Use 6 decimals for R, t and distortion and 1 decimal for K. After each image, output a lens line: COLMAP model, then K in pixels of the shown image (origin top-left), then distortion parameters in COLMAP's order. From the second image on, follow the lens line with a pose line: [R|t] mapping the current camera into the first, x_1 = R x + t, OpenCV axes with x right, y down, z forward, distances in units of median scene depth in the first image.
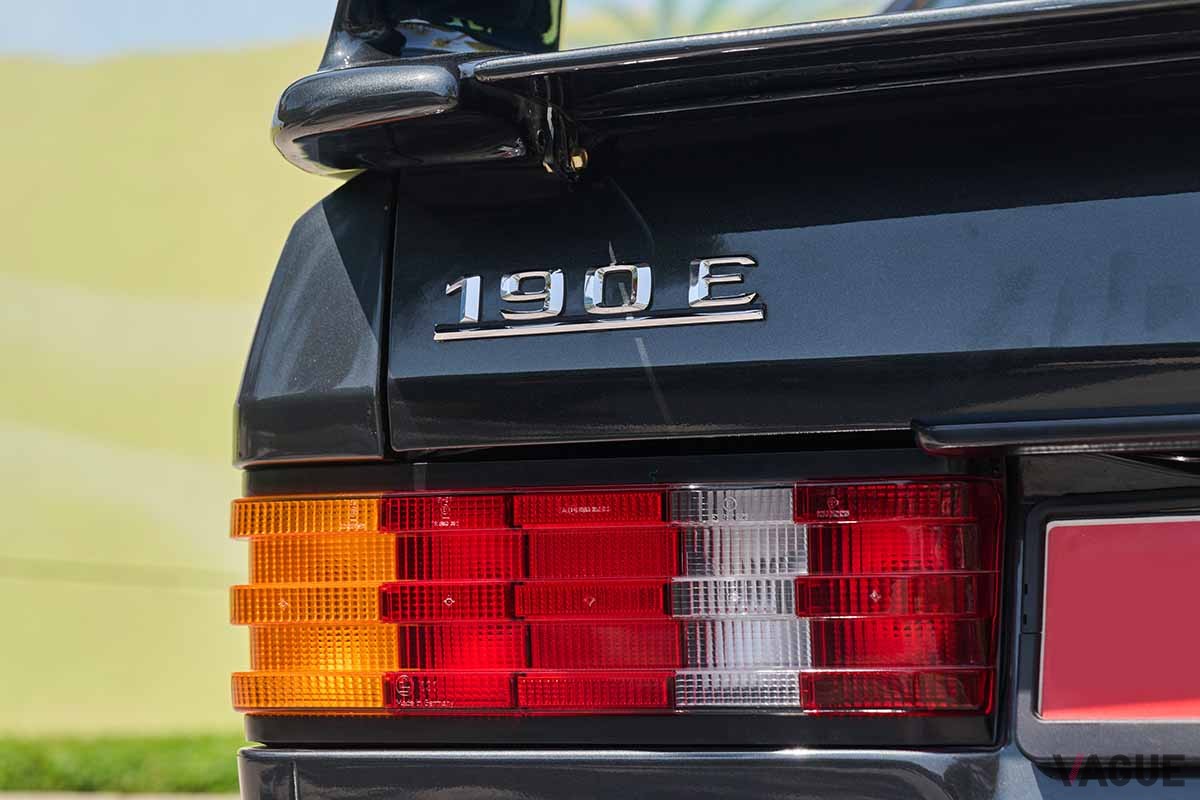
lens RADIAL K [[3412.8, 0, 600.1], [0, 3412.8, 399.9], [0, 0, 1]] dist [-0.139833, 0.000000]
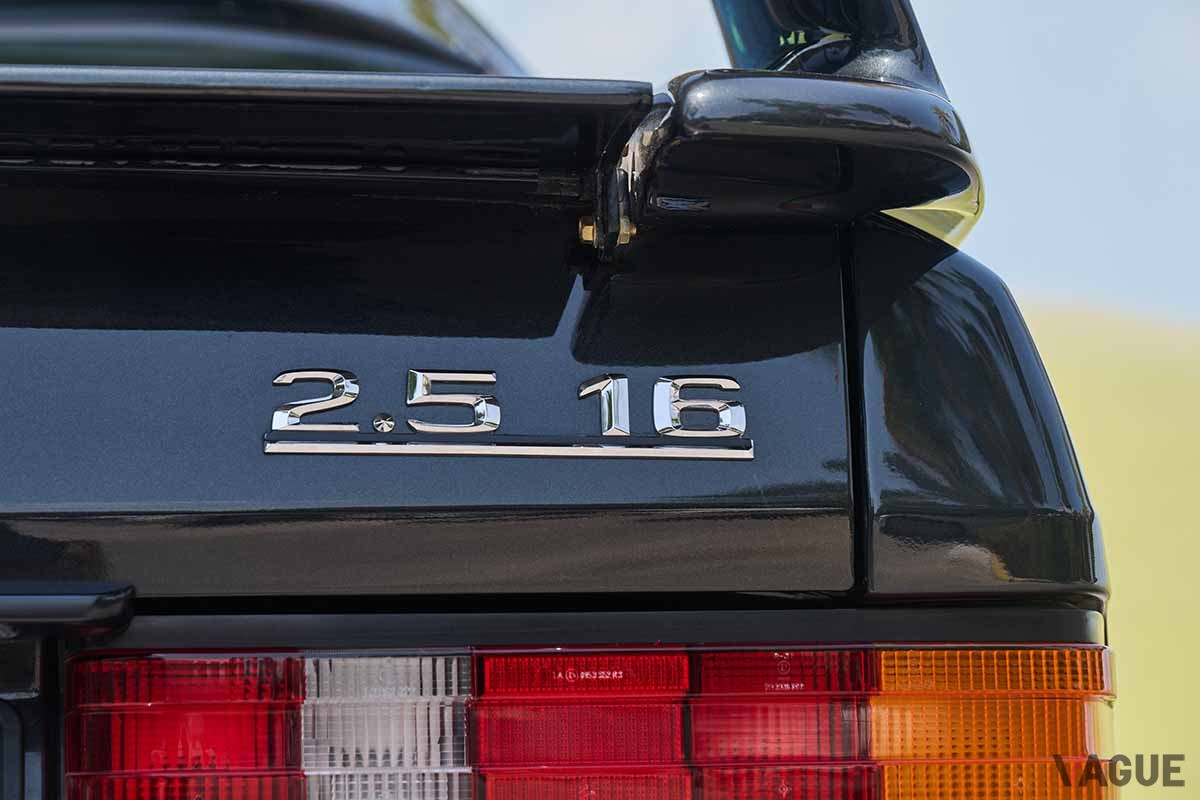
lens RADIAL K [[3994.3, 0, 600.0], [0, 3994.3, 399.9], [0, 0, 1]] dist [-0.166854, 0.000000]
pose [[0.638594, 0.075769, 0.765805, -0.718830], [-0.031767, 0.996888, -0.072142, 0.034370], [-0.768888, 0.021742, 0.639014, 0.394931]]
